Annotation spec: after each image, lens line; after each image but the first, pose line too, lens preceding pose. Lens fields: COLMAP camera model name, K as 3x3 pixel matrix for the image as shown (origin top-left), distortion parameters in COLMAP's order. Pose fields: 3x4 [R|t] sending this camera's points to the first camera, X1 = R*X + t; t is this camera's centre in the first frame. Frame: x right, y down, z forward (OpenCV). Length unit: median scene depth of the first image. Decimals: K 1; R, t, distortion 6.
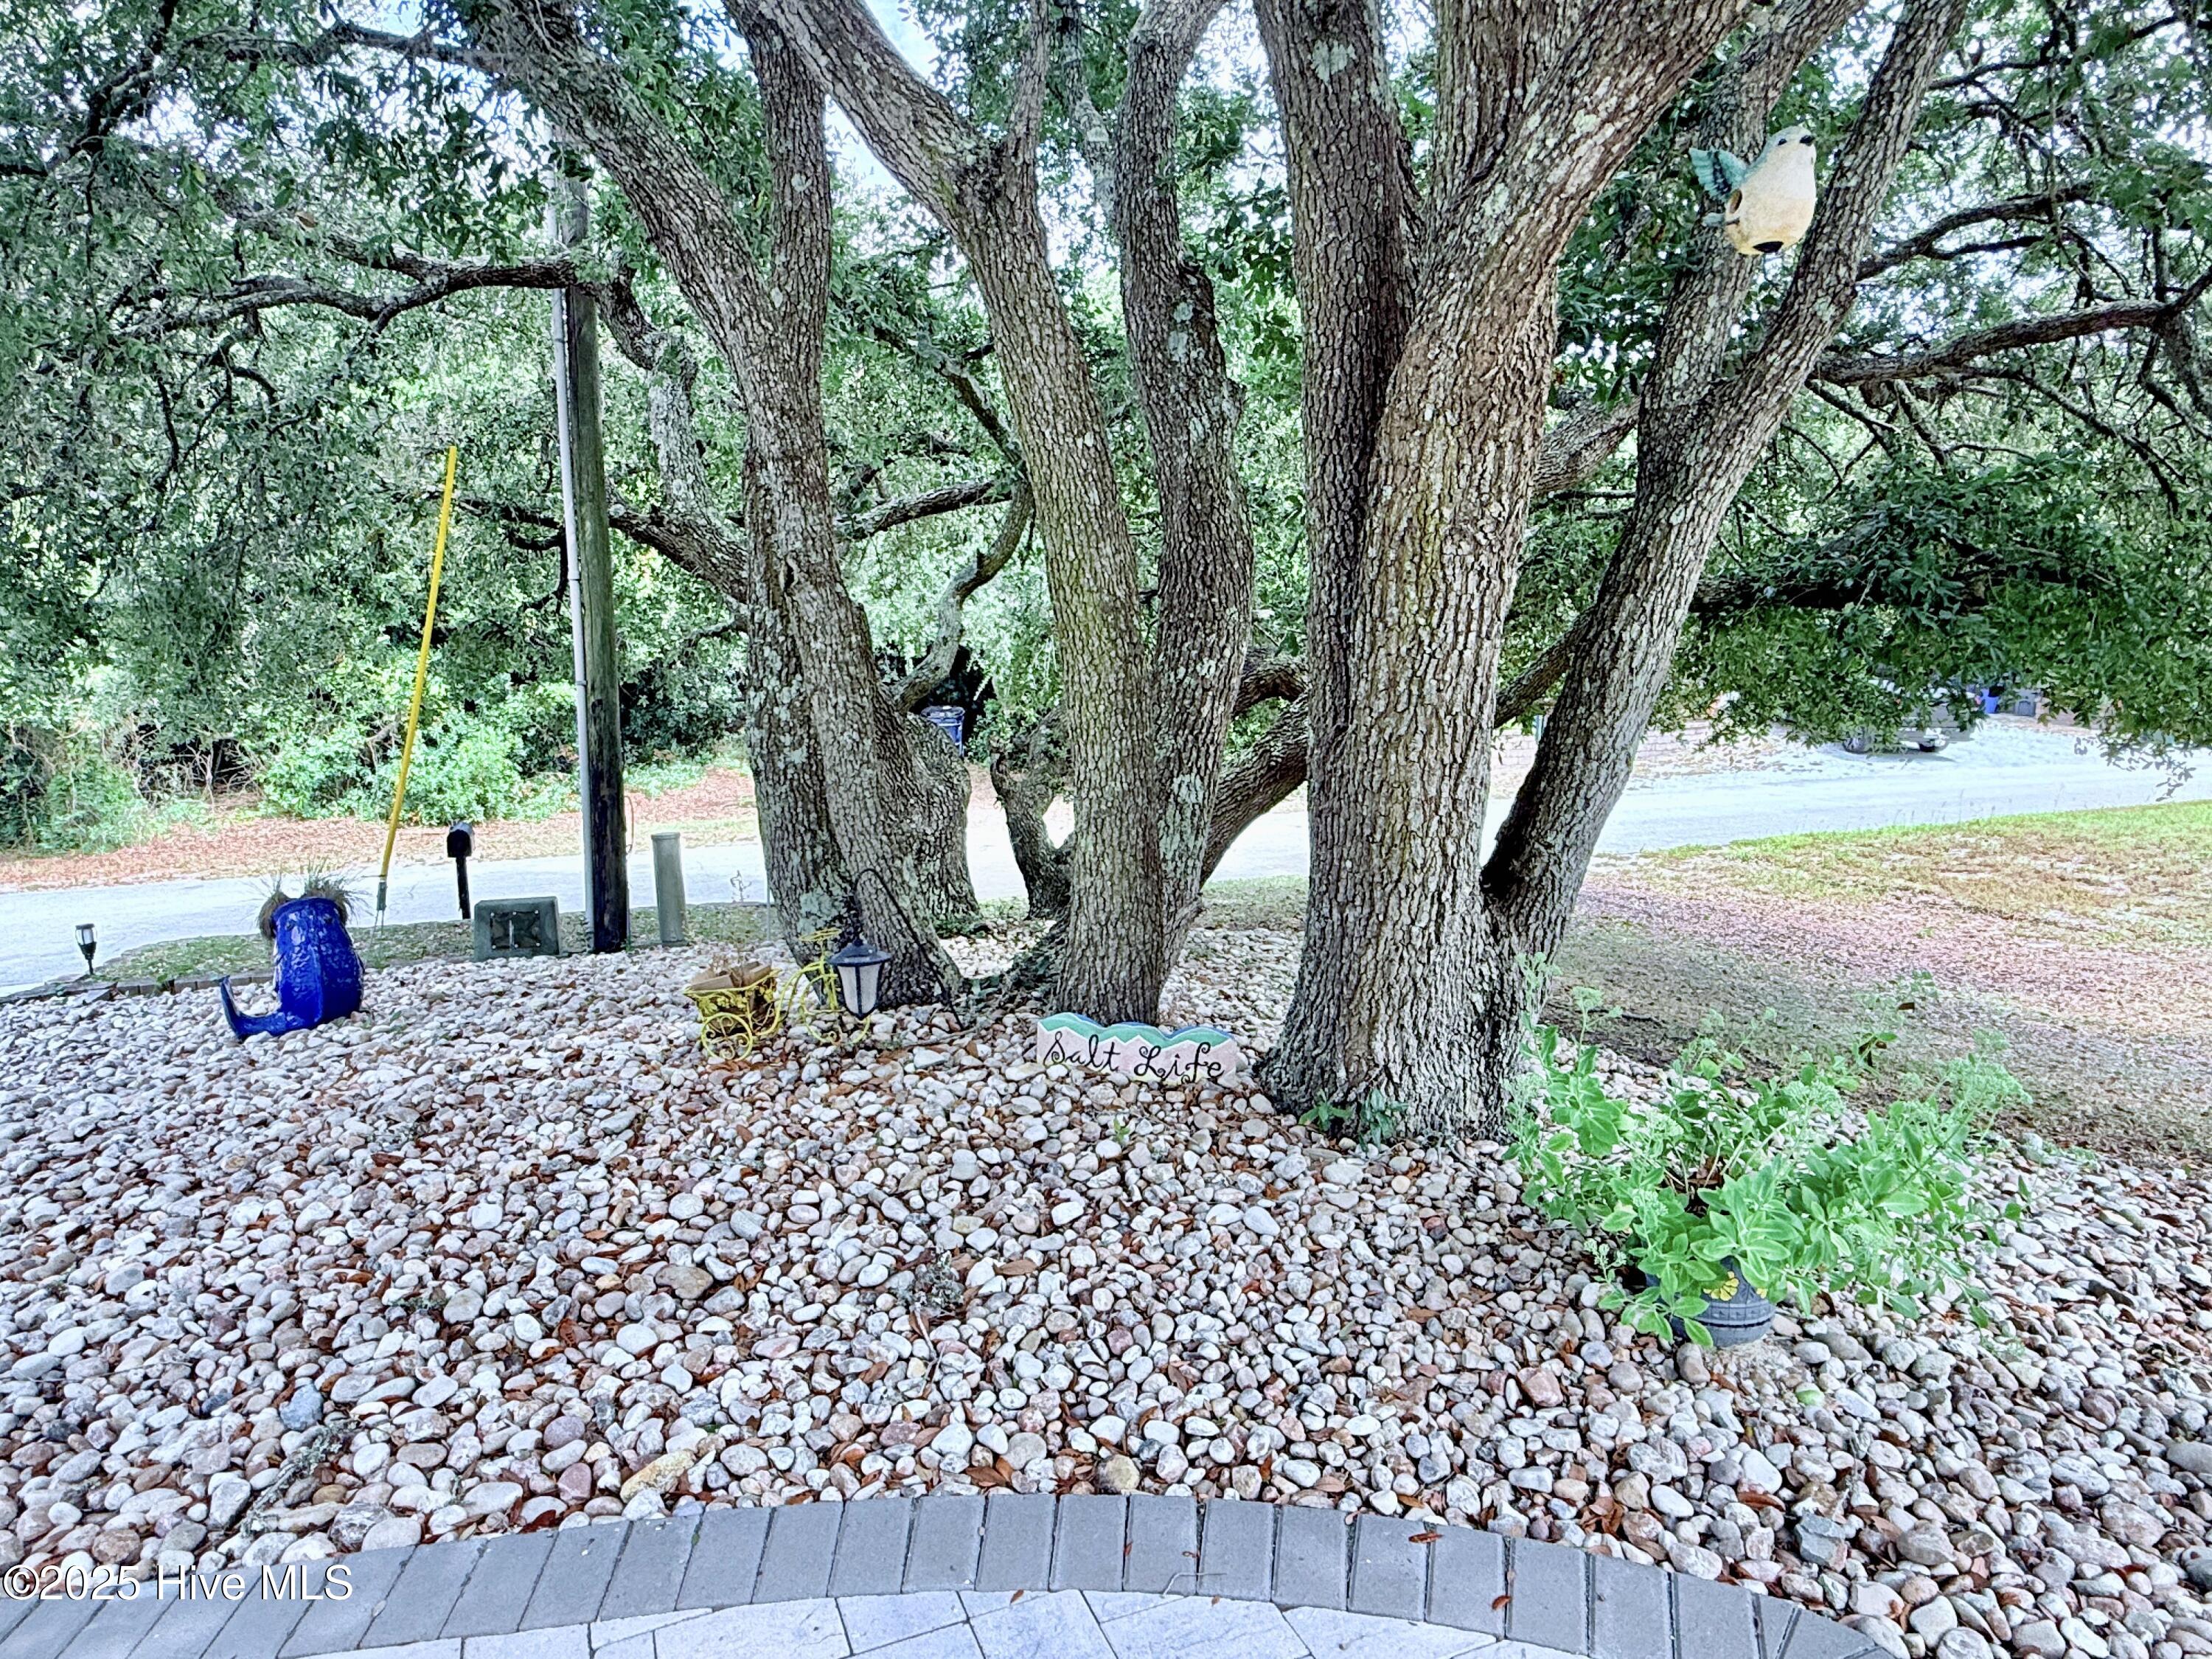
lens RADIAL K [[1355.5, 0, 1108.6], [0, 1355.5, 819.1], [0, 0, 1]] dist [0.018562, -0.001456]
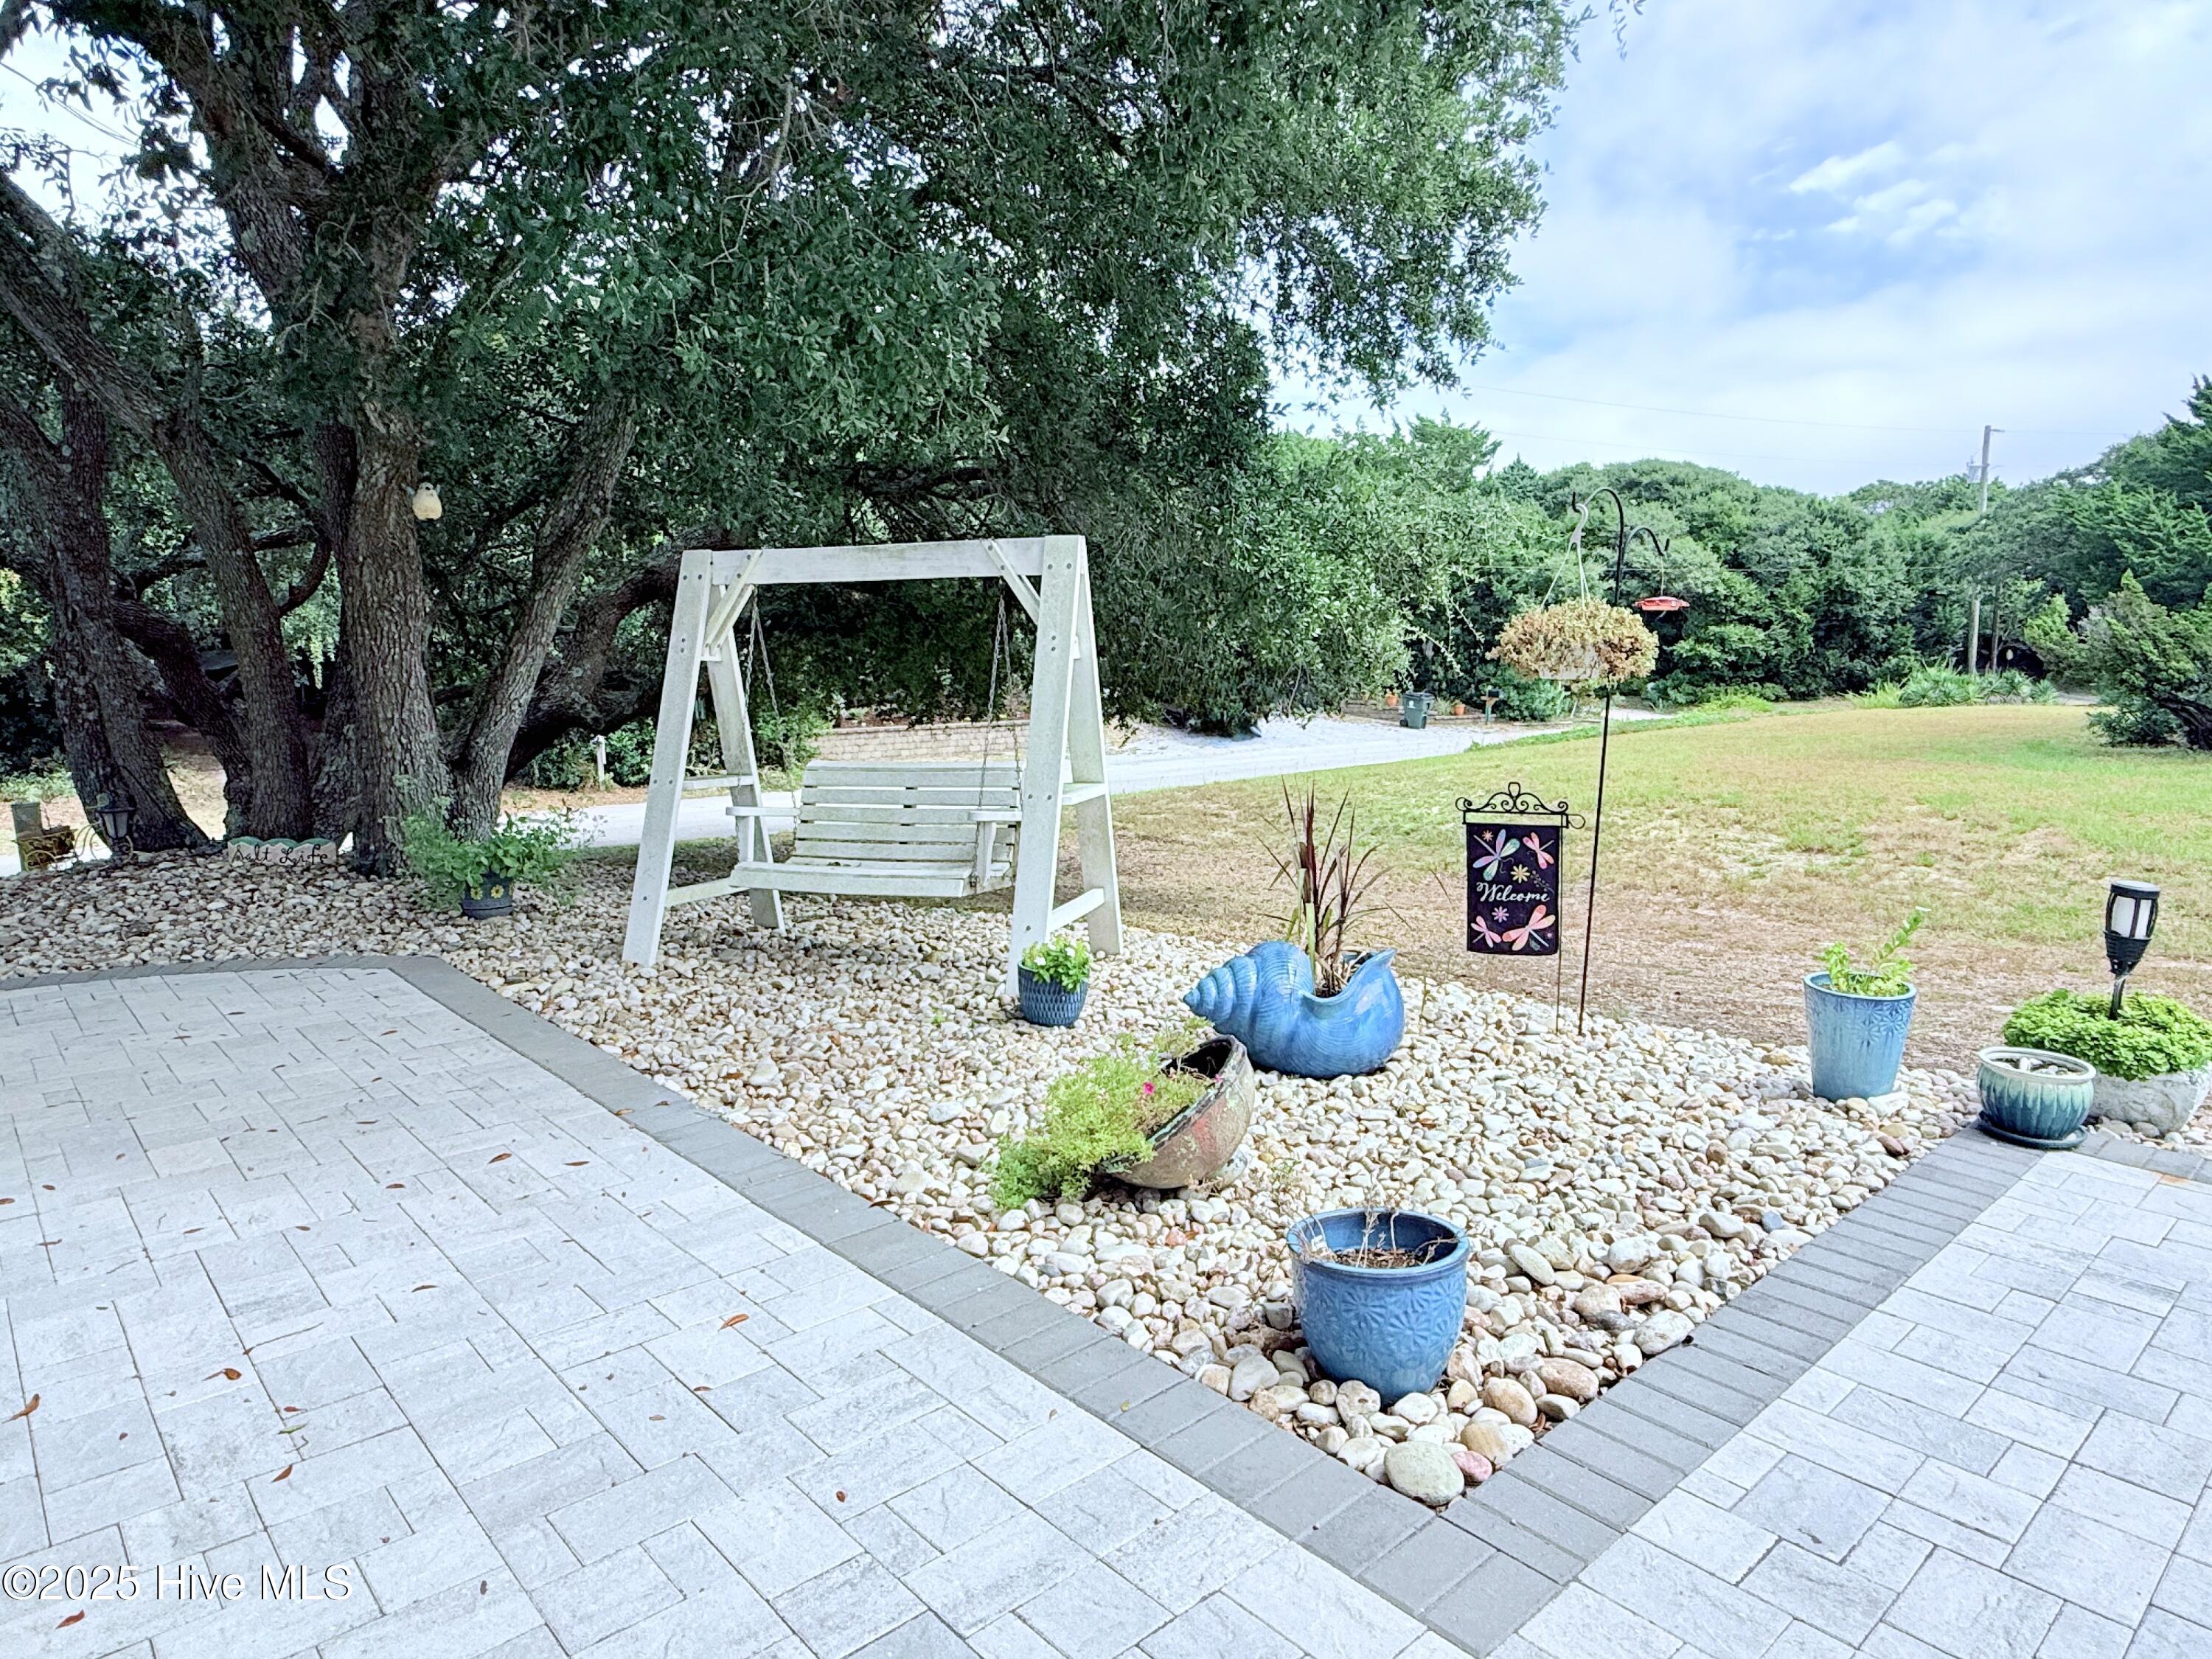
lens RADIAL K [[1355.5, 0, 1108.6], [0, 1355.5, 819.1], [0, 0, 1]] dist [0.018562, -0.001456]
pose [[0.944290, -0.038257, 0.326883, 0.525796], [0.039656, 0.999211, 0.002387, 0.166221], [-0.326716, 0.010709, 0.945062, -1.346252]]
